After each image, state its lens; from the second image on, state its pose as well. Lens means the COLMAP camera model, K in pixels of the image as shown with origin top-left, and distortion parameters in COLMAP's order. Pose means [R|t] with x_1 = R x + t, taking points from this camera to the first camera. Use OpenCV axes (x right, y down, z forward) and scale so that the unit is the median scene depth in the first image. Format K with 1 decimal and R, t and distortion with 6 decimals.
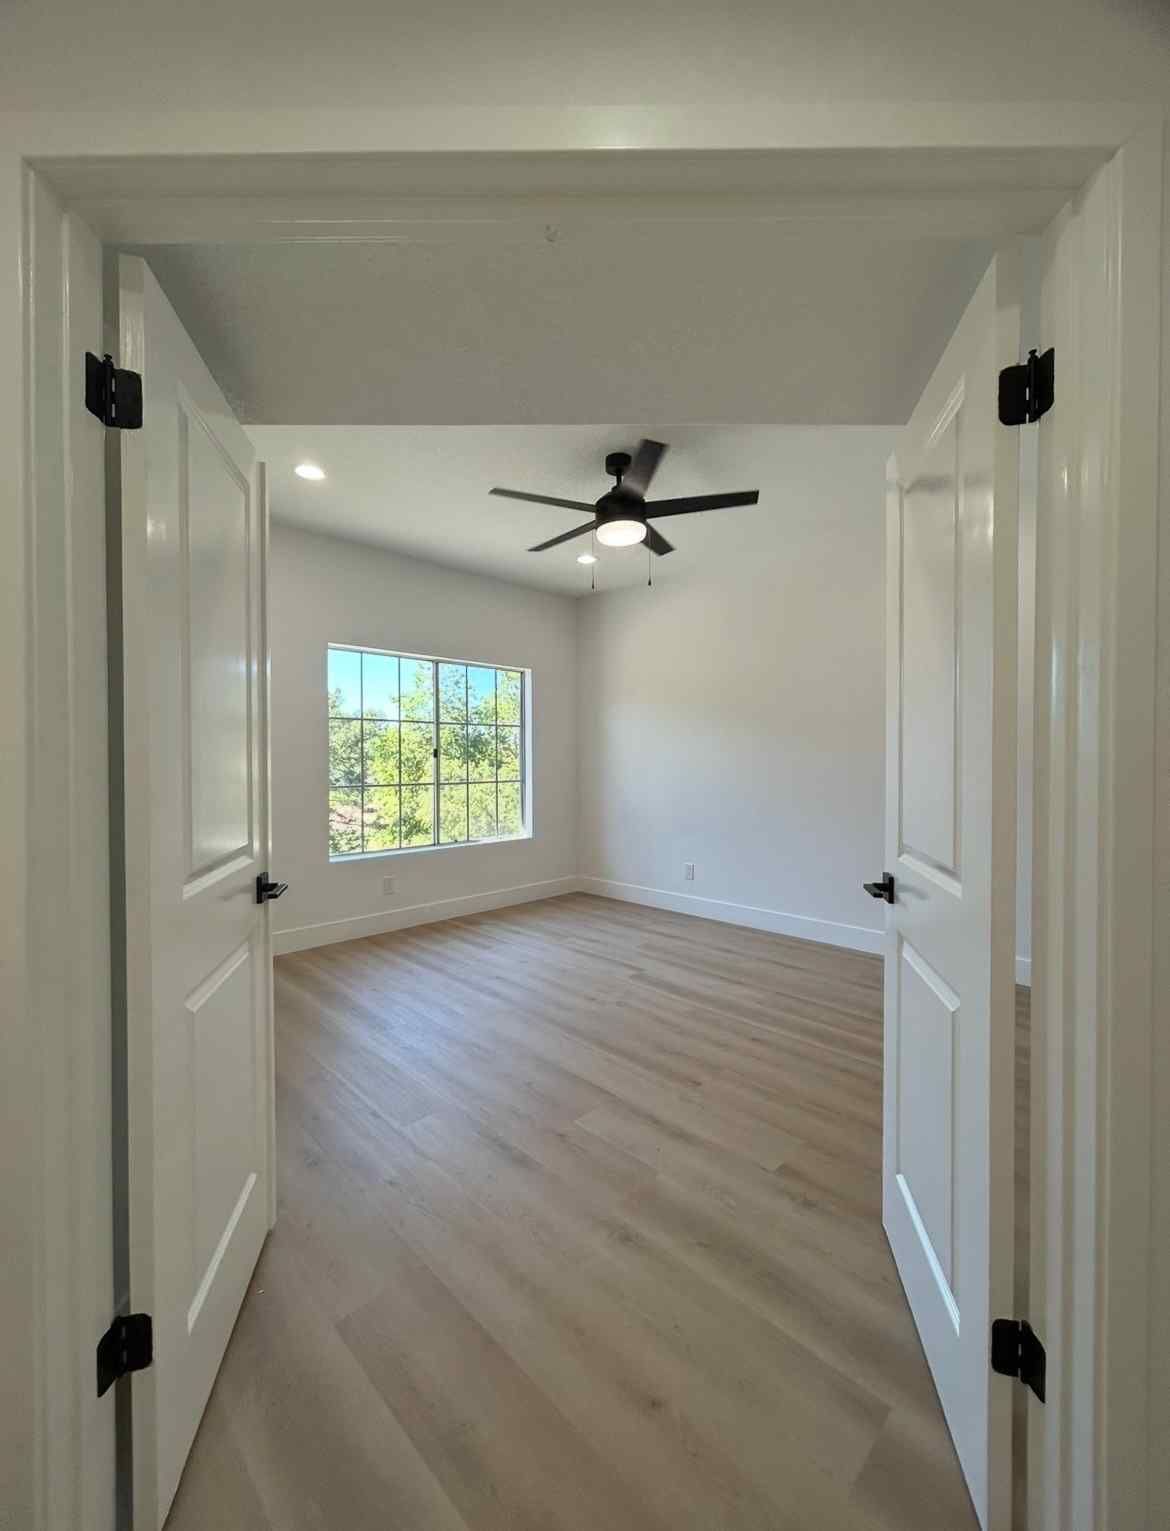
lens RADIAL K [[632.7, 0, 585.0], [0, 632.7, 765.5], [0, 0, 1]] dist [-0.000210, -0.000024]
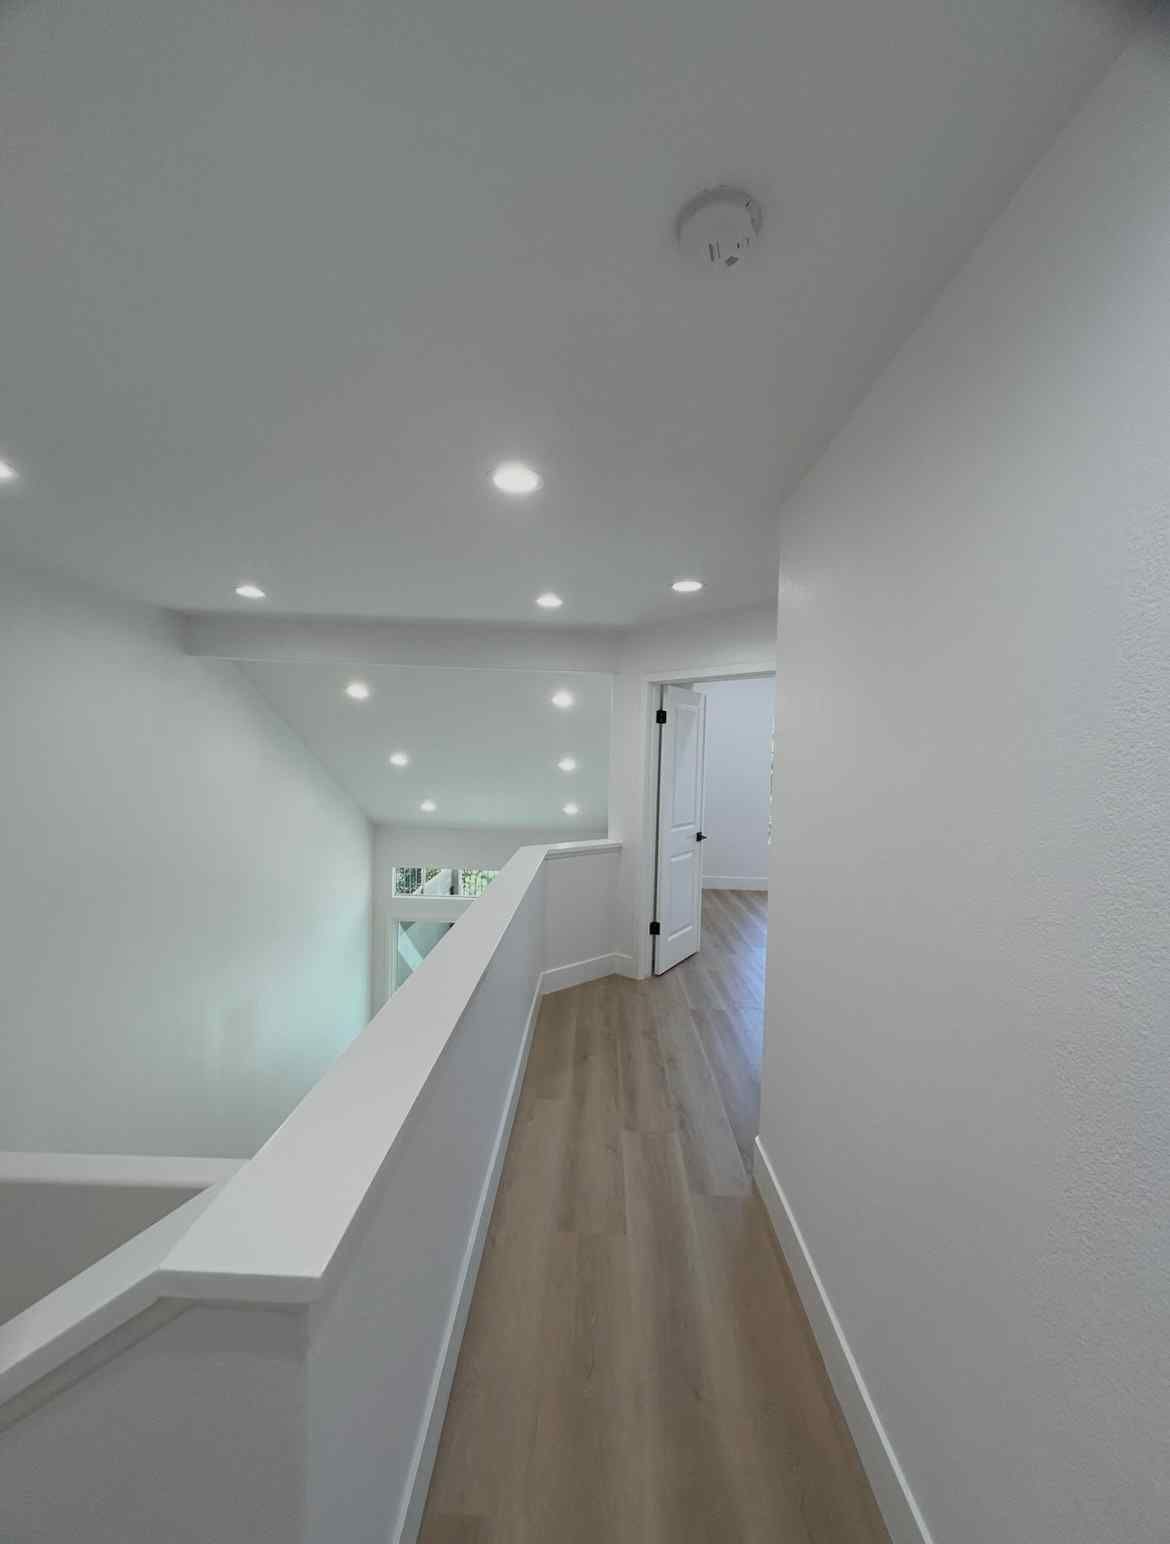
lens RADIAL K [[640.0, 0, 585.0], [0, 640.0, 772.0], [0, 0, 1]] dist [-0.000721, -0.000022]
pose [[0.697545, 0.041254, -0.715353, 1.270646], [-0.038973, 0.999048, 0.019612, -0.151728], [0.715481, 0.014199, 0.698488, -1.516551]]
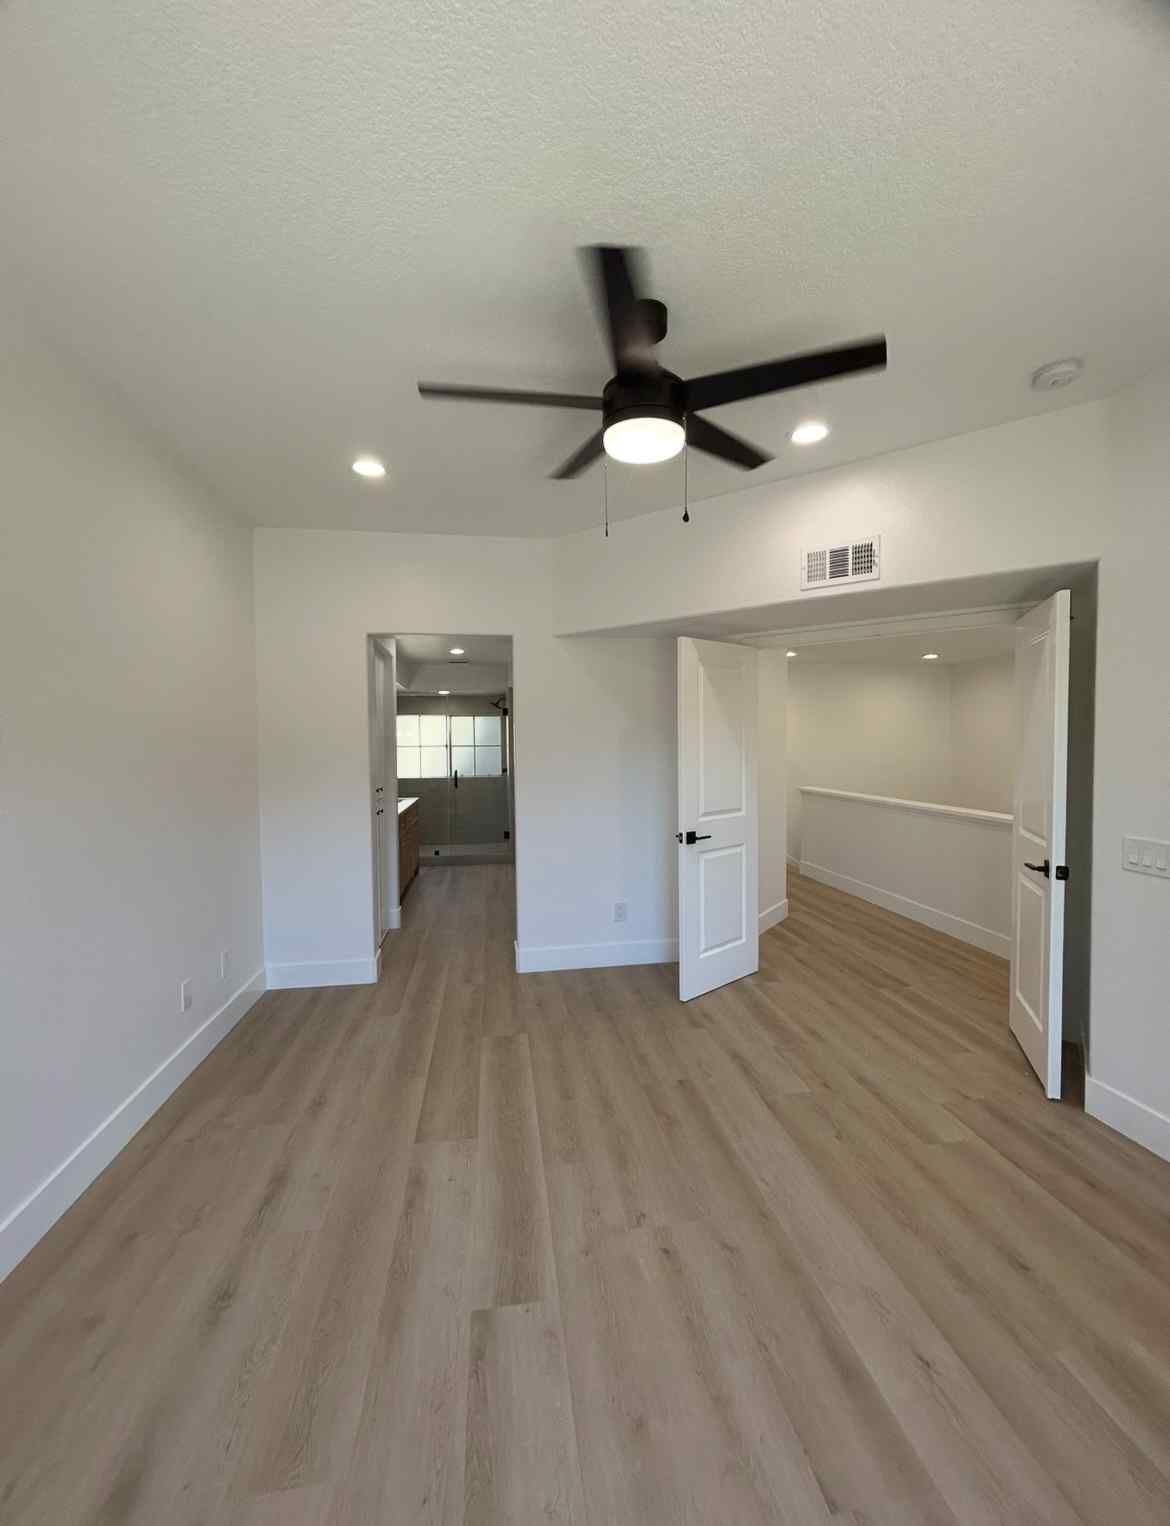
lens RADIAL K [[630.7, 0, 585.0], [0, 630.7, 763.0], [0, 0, 1]] dist [-0.000210, -0.000024]
pose [[-0.807142, -0.012539, 0.590224, -0.499245], [0.014497, 0.999052, 0.041049, -0.159731], [-0.590180, 0.041689, -0.806195, 2.941761]]
